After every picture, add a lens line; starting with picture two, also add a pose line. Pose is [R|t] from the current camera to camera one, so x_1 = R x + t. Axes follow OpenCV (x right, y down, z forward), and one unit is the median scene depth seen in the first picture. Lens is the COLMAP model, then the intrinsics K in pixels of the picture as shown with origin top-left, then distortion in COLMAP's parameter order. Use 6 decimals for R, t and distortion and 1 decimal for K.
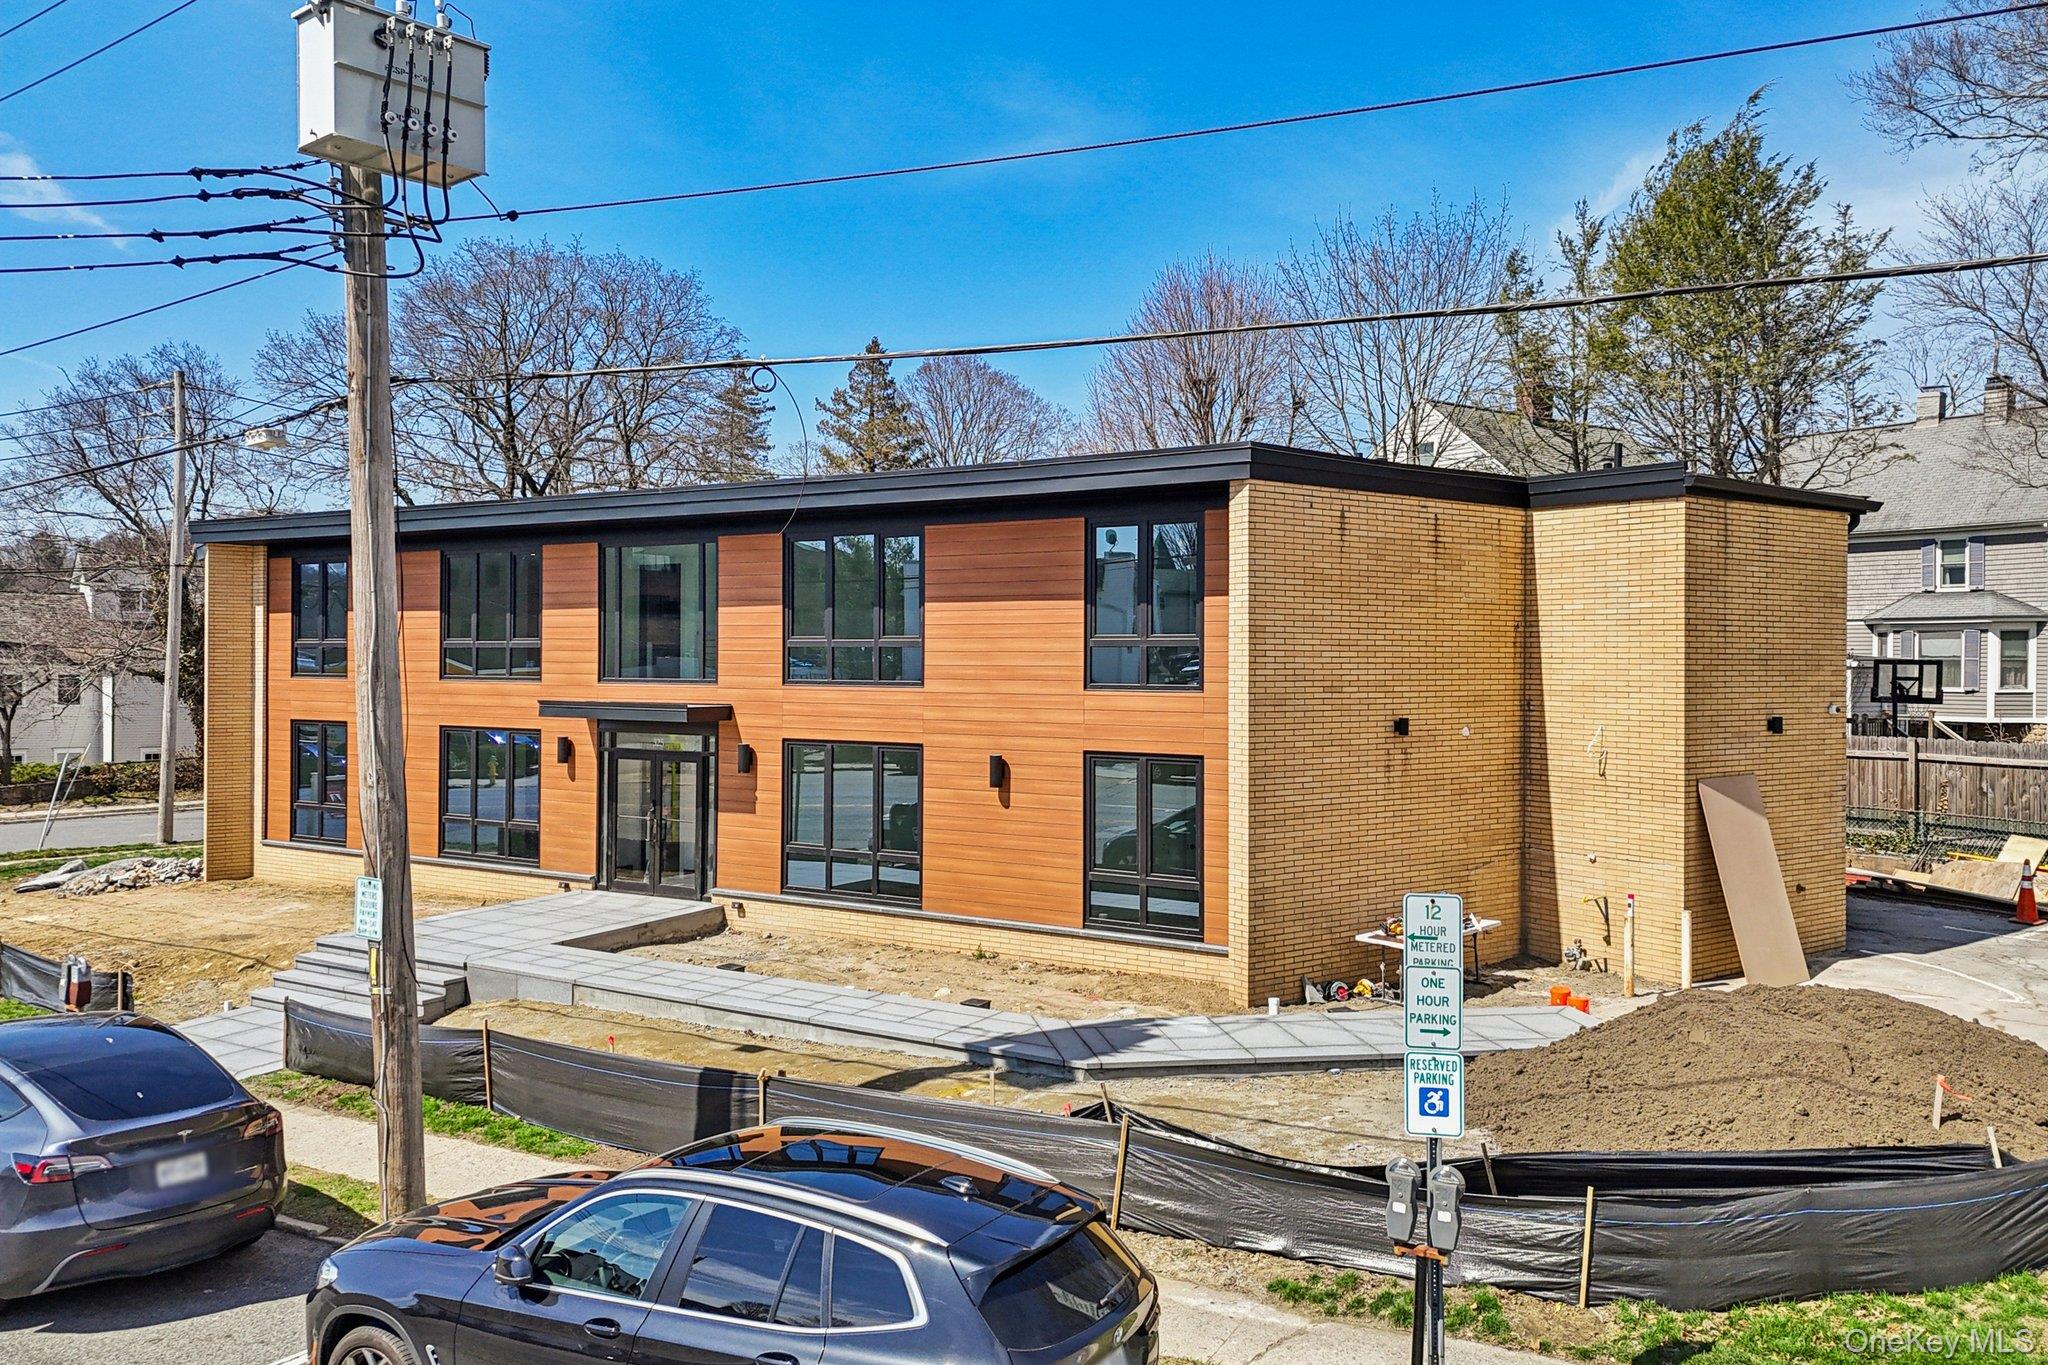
lens RADIAL K [[1543.0, 0, 1024.0], [0, 1543.0, 682.5], [0, 0, 1]] dist [0.042089, -0.010827]
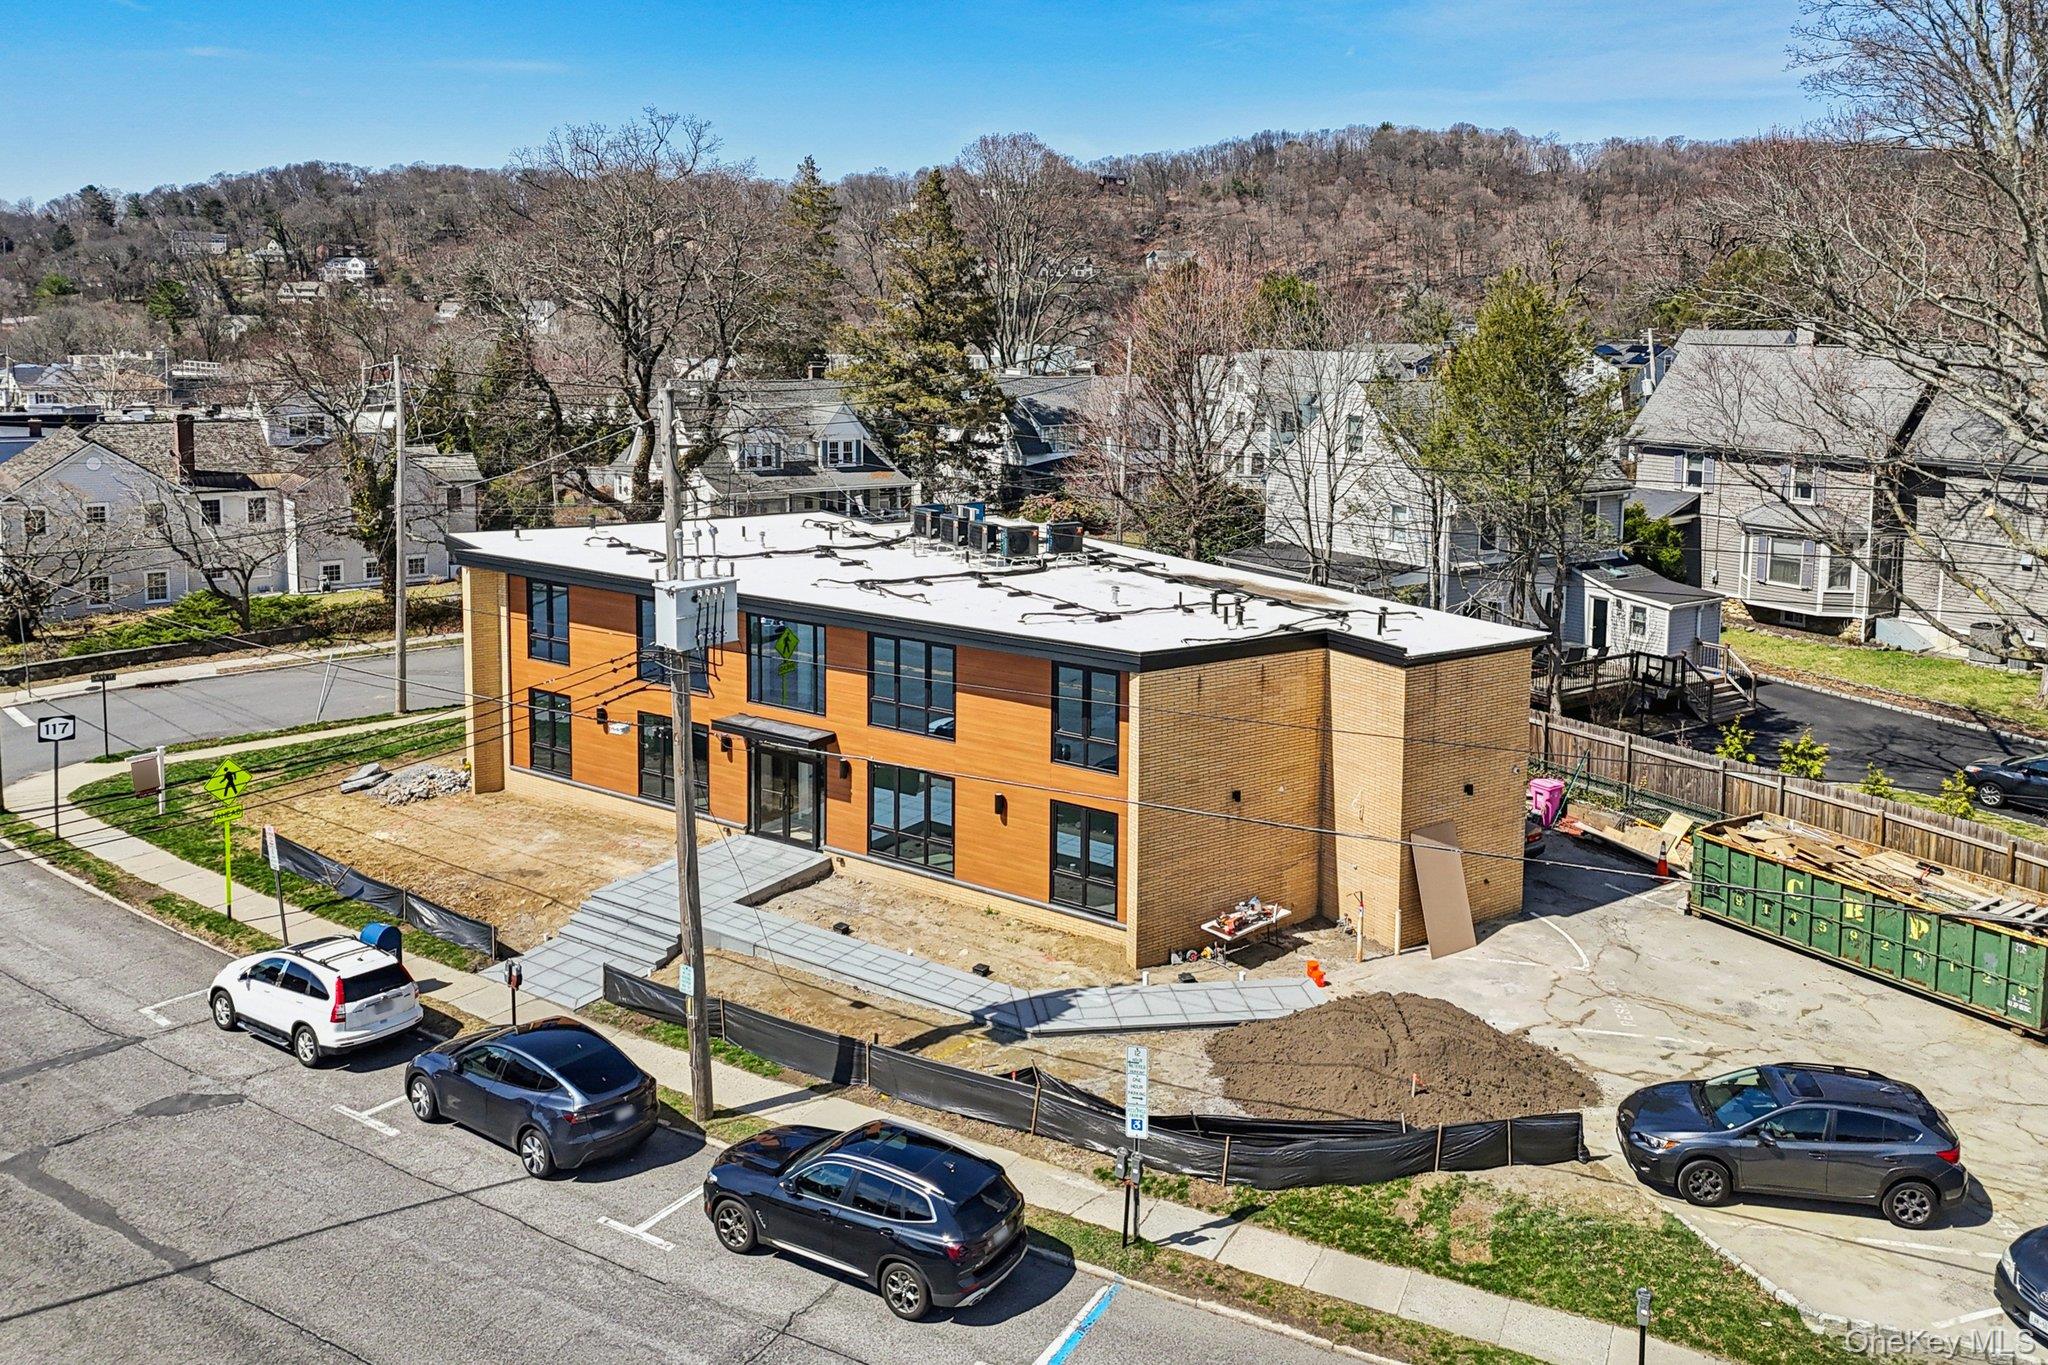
lens RADIAL K [[1612.0, 0, 1030.1], [0, 1612.0, 488.0], [0, 0, 1]] dist [0.049911, -0.015532]
pose [[0.999290, 0.006912, -0.037029, 0.076906], [-0.003156, 0.994928, 0.100543, -0.450278], [0.037536, -0.100355, 0.994243, -0.676976]]
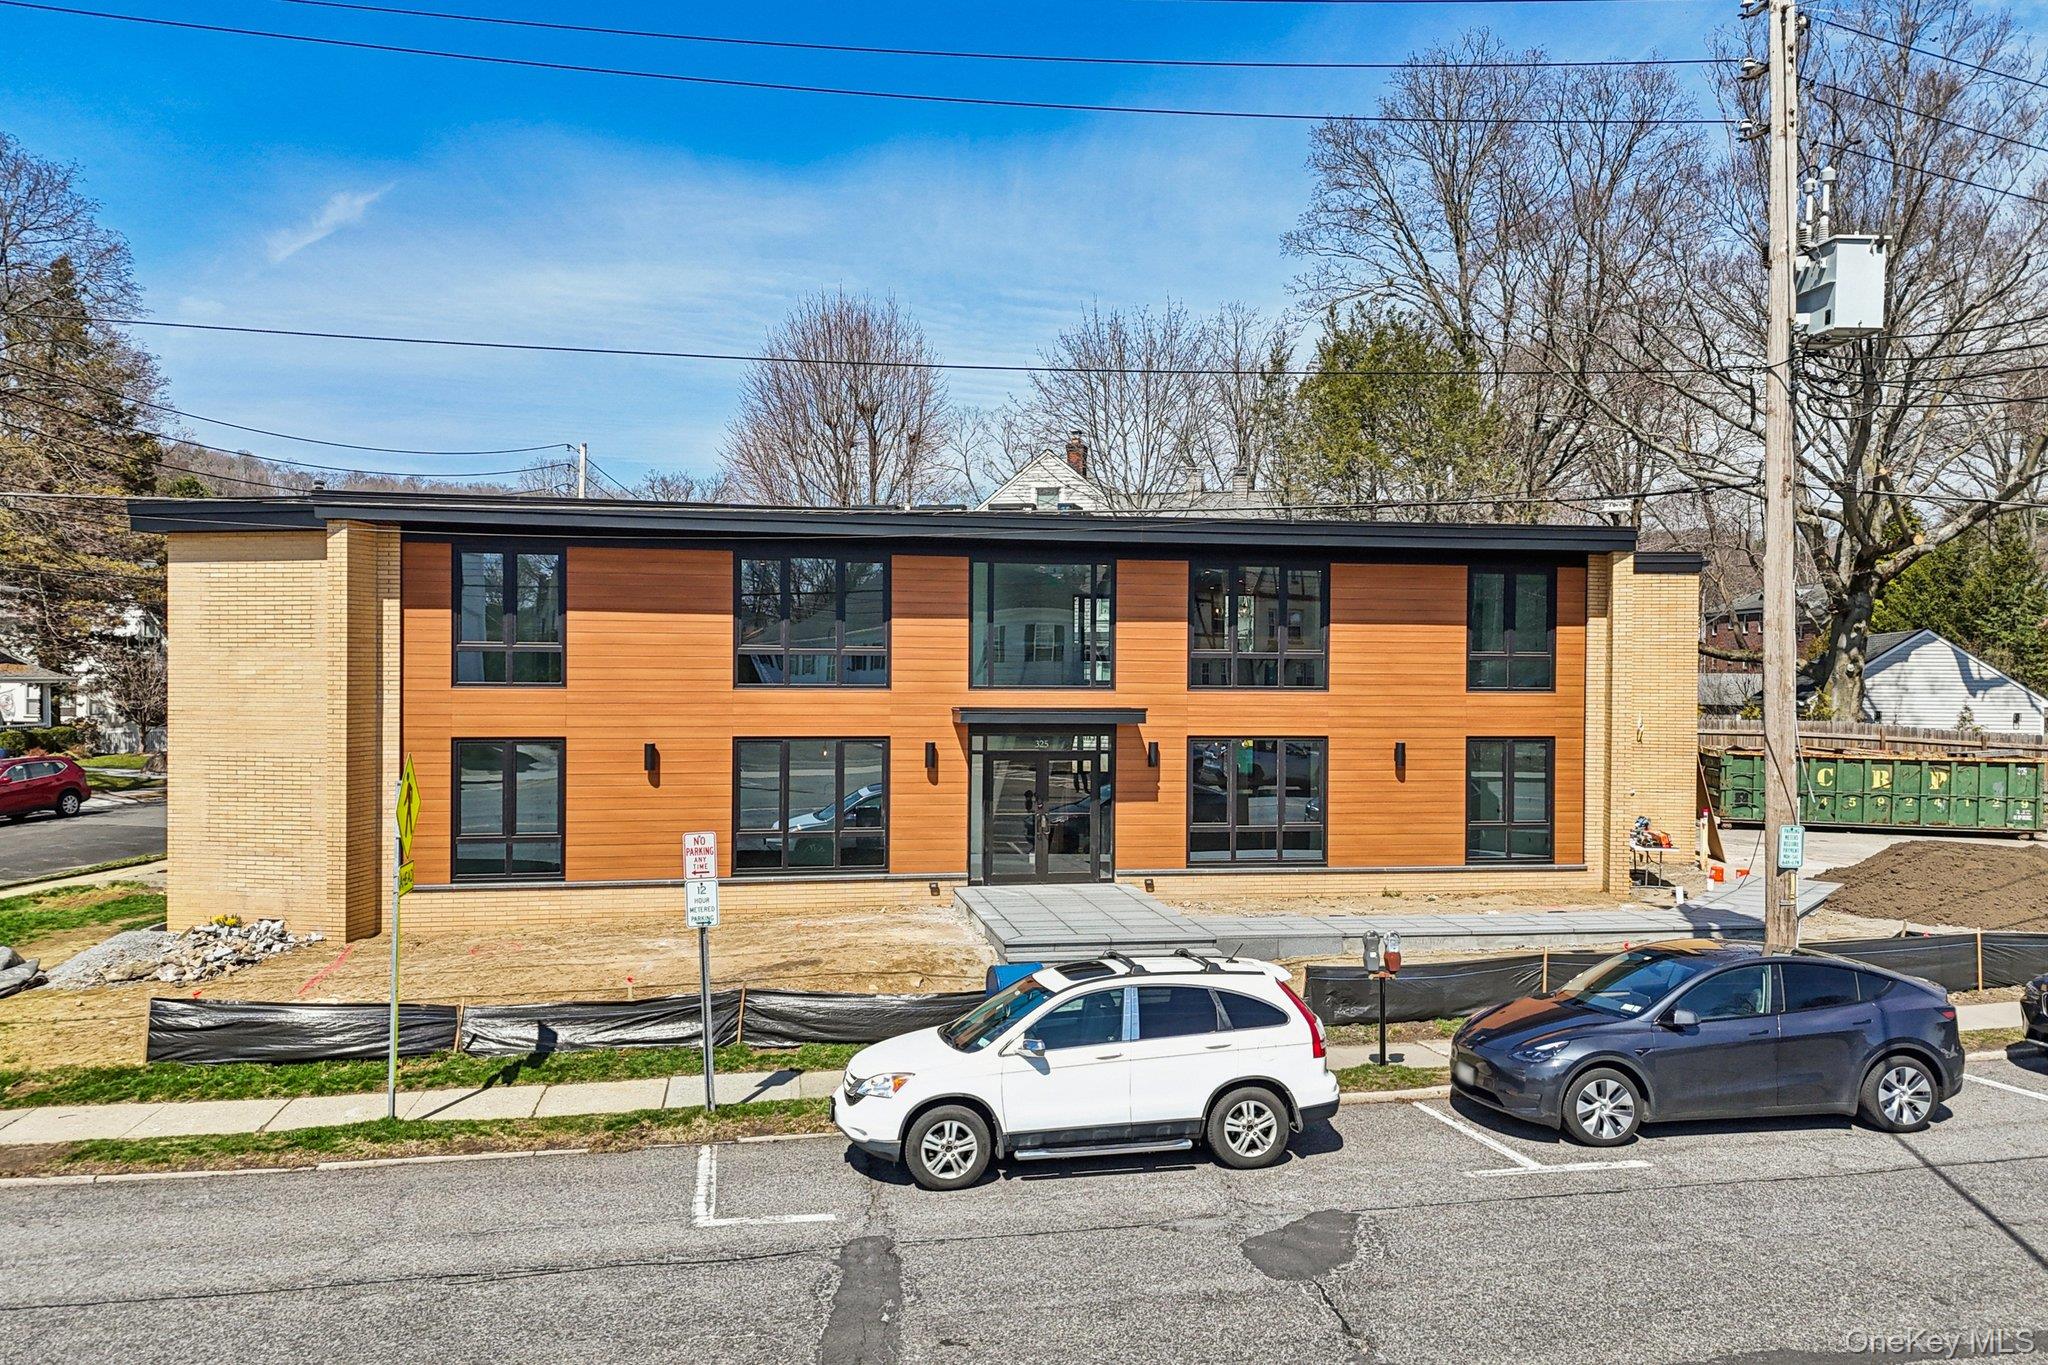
lens RADIAL K [[1545.2, 0, 1038.8], [0, 1545.2, 704.5], [0, 0, 1]] dist [0.028495, -0.007977]
pose [[0.720314, -0.016758, 0.693446, -1.157849], [0.005179, 0.999810, 0.018782, -0.011580], [-0.693629, -0.009938, 0.720264, 0.261477]]
